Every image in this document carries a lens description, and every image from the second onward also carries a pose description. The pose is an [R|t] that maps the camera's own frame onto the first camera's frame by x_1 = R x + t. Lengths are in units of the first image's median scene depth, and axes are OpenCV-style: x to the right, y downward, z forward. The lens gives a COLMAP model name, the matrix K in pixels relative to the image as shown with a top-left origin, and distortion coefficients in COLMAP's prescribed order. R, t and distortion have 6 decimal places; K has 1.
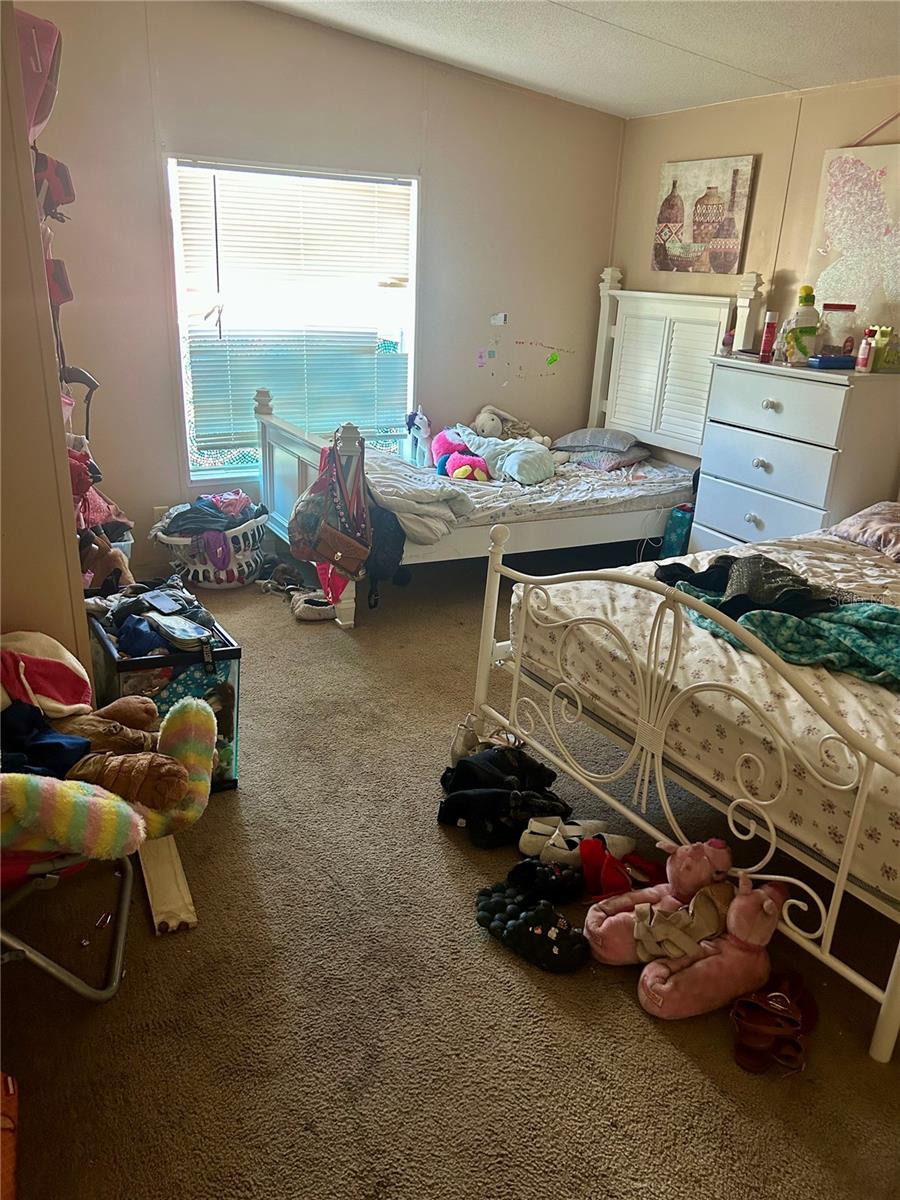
lens RADIAL K [[907.6, 0, 450.0], [0, 907.6, 600.0], [0, 0, 1]] dist [0.055755, -0.066910]
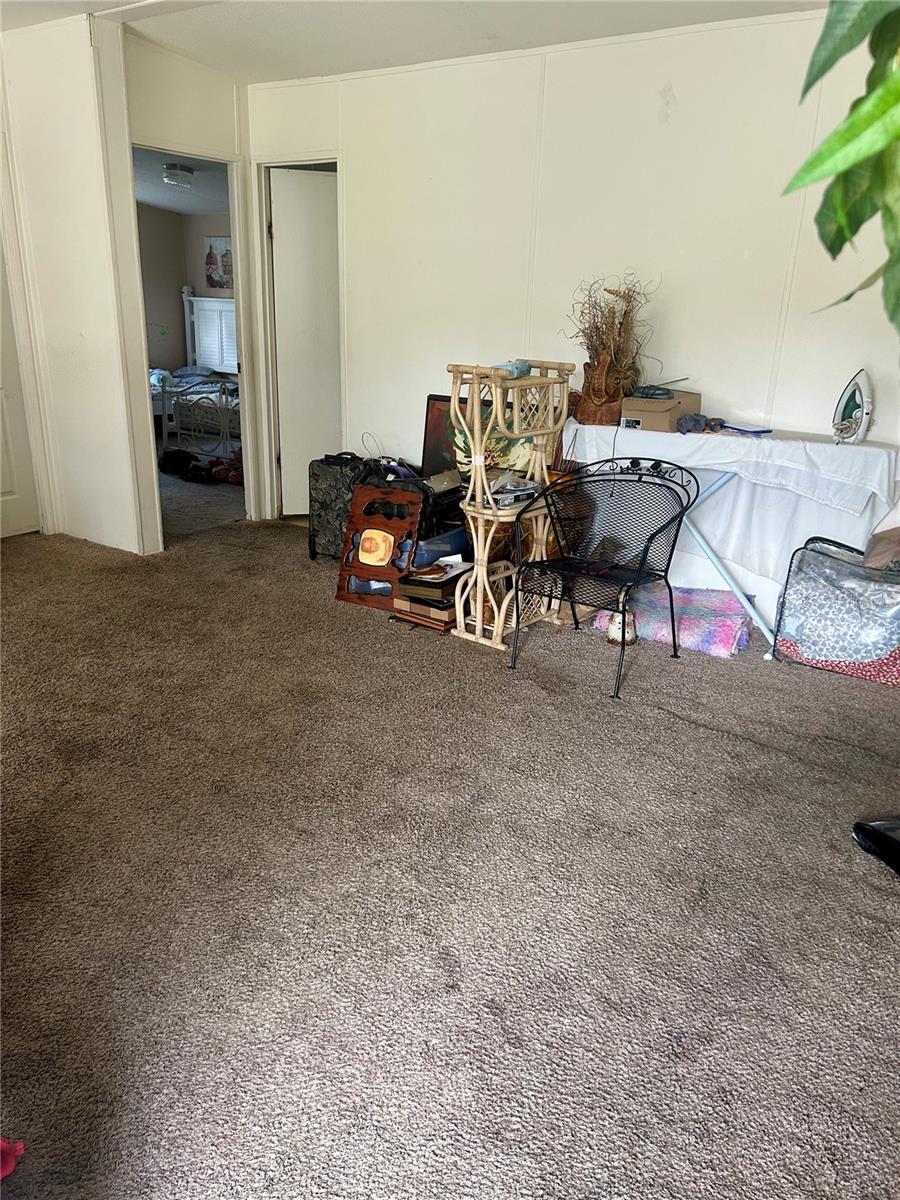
lens RADIAL K [[907.6, 0, 450.0], [0, 907.6, 600.0], [0, 0, 1]] dist [0.055755, -0.066910]
pose [[0.902412, -0.148816, 0.404359, -0.221710], [0.157845, 0.987401, 0.011129, 0.395144], [-0.400921, 0.053783, 0.914533, -1.058075]]
